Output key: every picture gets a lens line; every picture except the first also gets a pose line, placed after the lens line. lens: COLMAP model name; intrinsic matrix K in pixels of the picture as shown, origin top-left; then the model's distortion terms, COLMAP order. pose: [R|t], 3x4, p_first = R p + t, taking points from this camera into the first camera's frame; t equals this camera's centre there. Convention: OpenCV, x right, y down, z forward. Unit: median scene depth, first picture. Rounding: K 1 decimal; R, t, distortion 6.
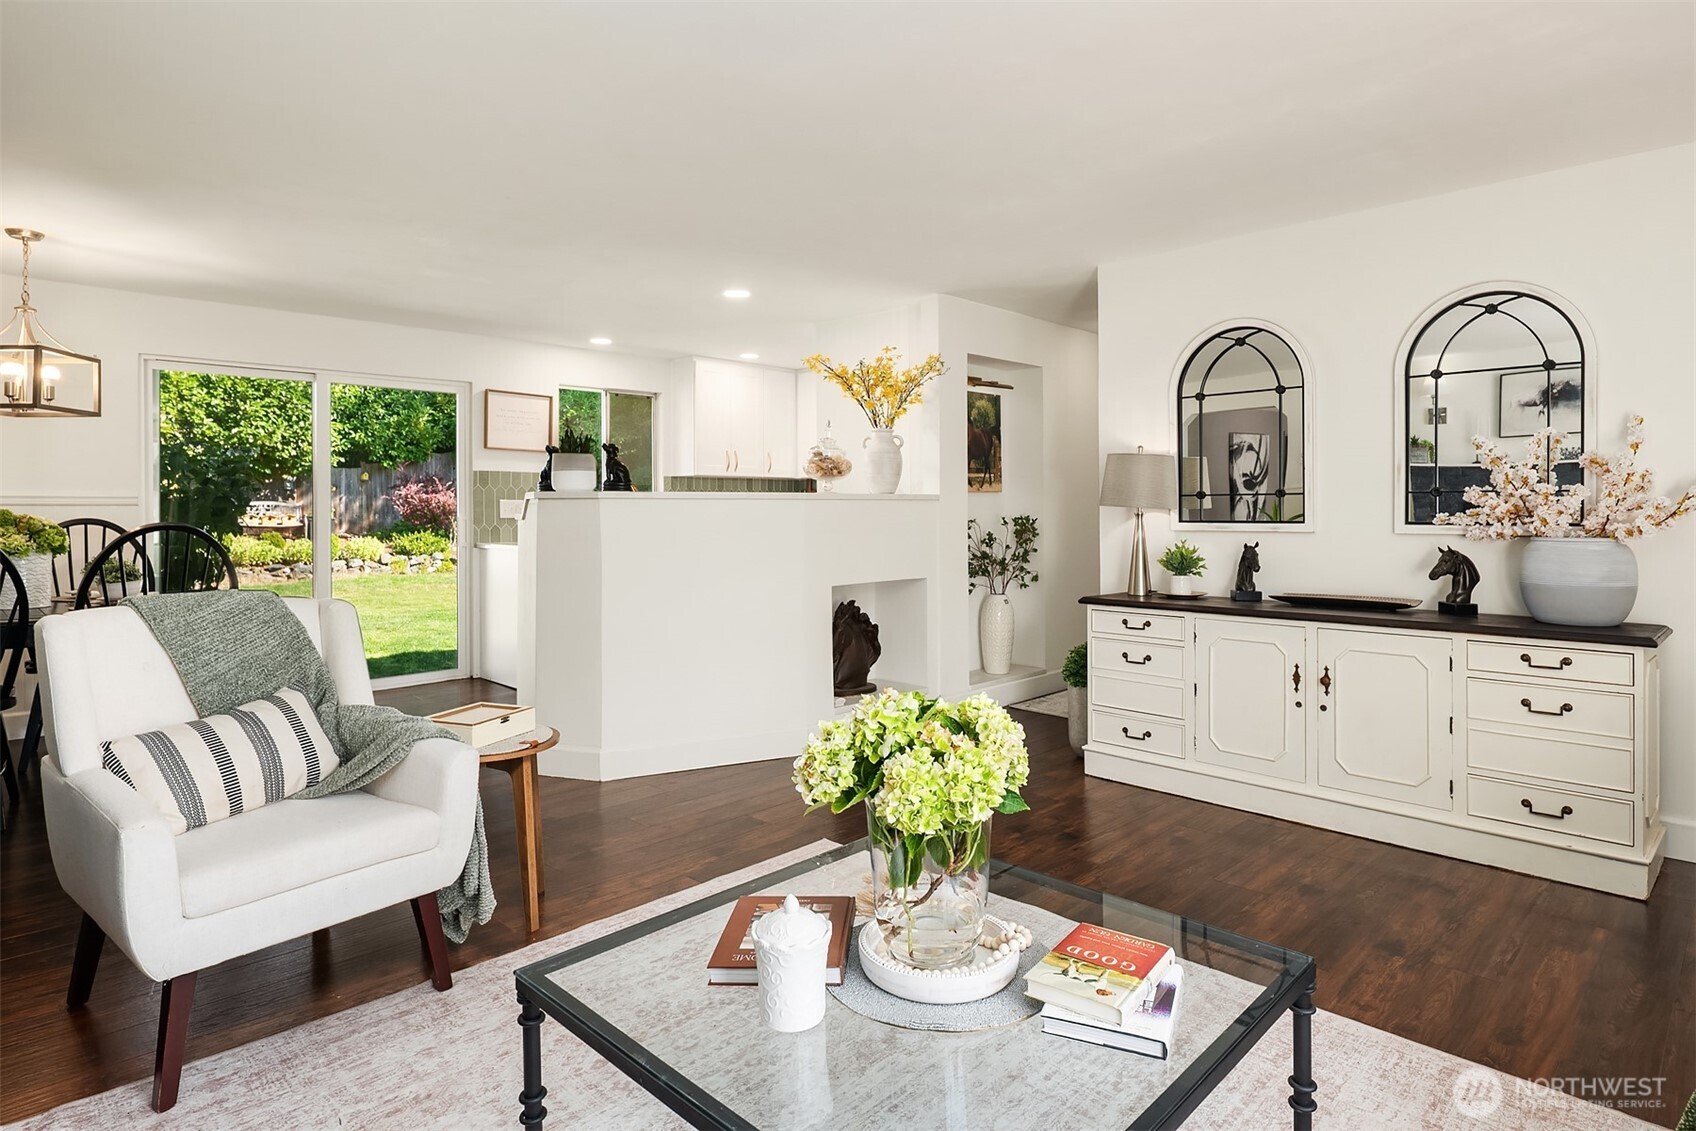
lens RADIAL K [[926.5, 0, 825.5], [0, 926.5, 519.8], [0, 0, 1]] dist [-0.001478, -0.001251]
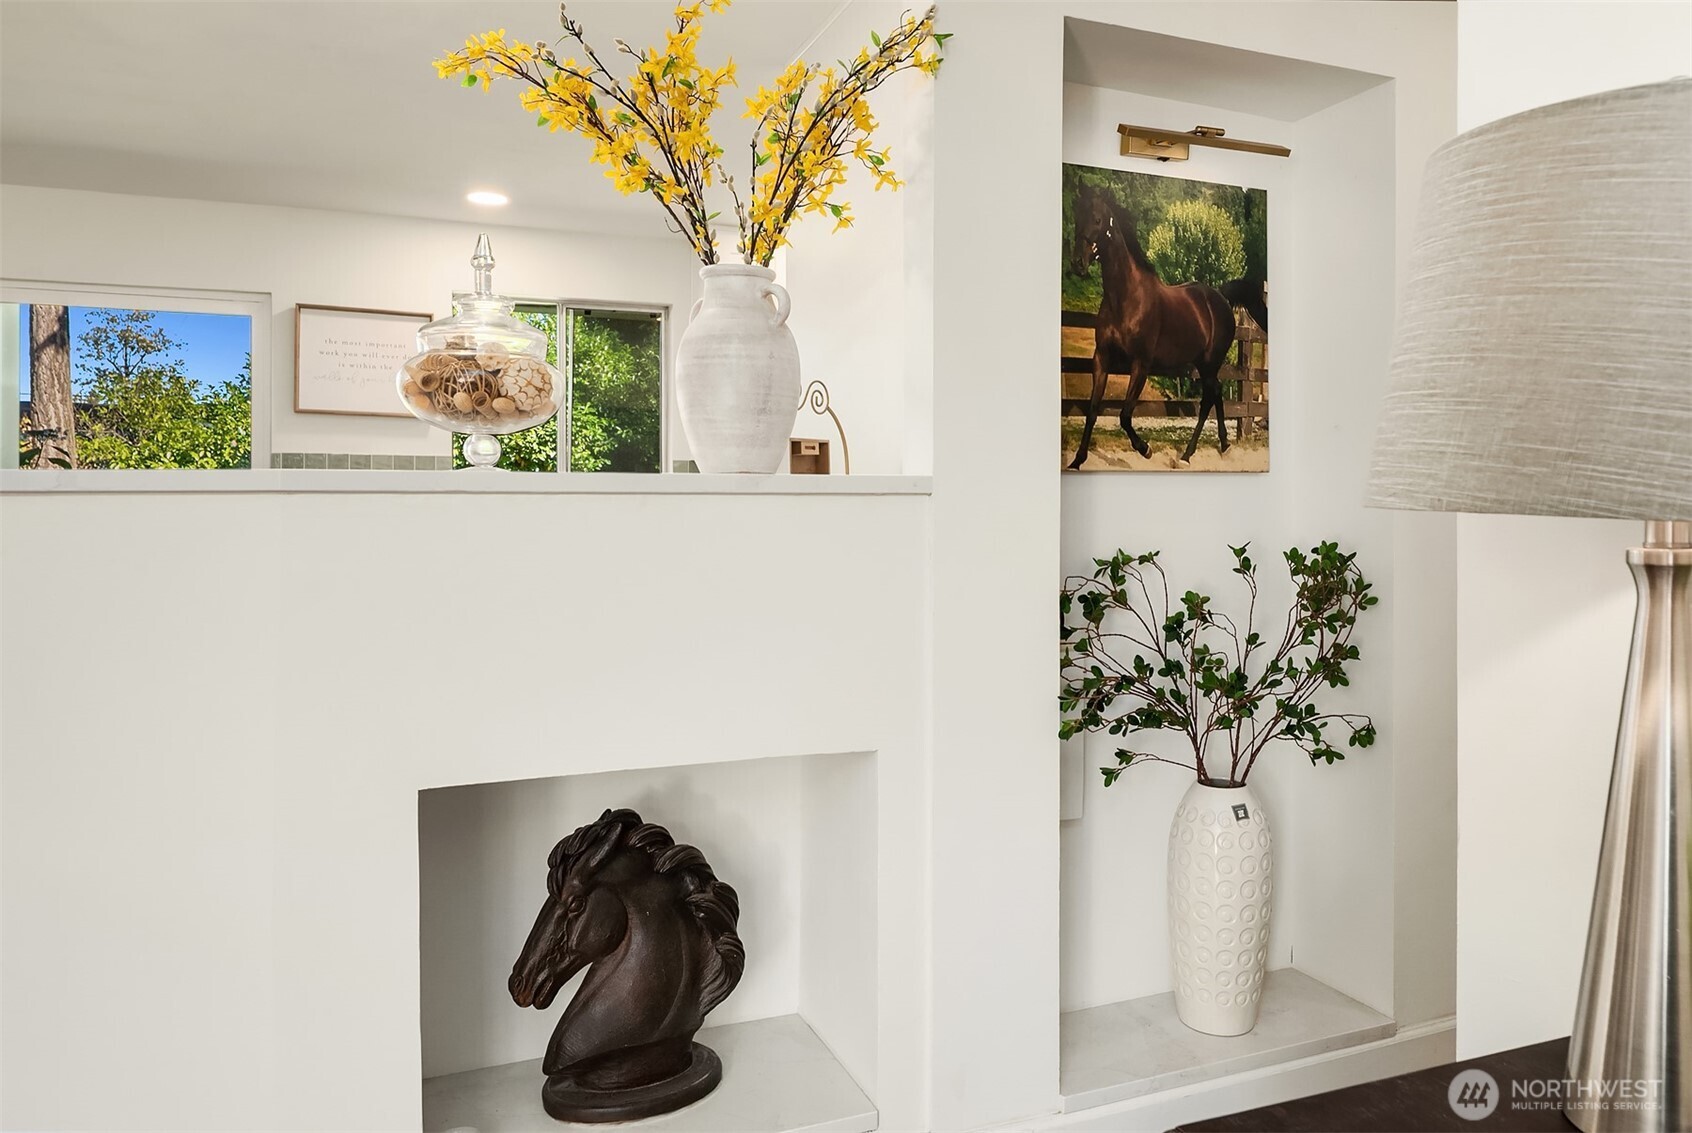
lens RADIAL K [[1121.7, 0, 827.5], [0, 1121.7, 540.6], [0, 0, 1]] dist [-0.009053, -0.004231]
pose [[0.929579, 0.007972, -0.368536, 0.196537], [-0.005631, 0.999957, 0.007429, -0.007093], [0.368579, -0.004831, 0.929584, 0.568006]]
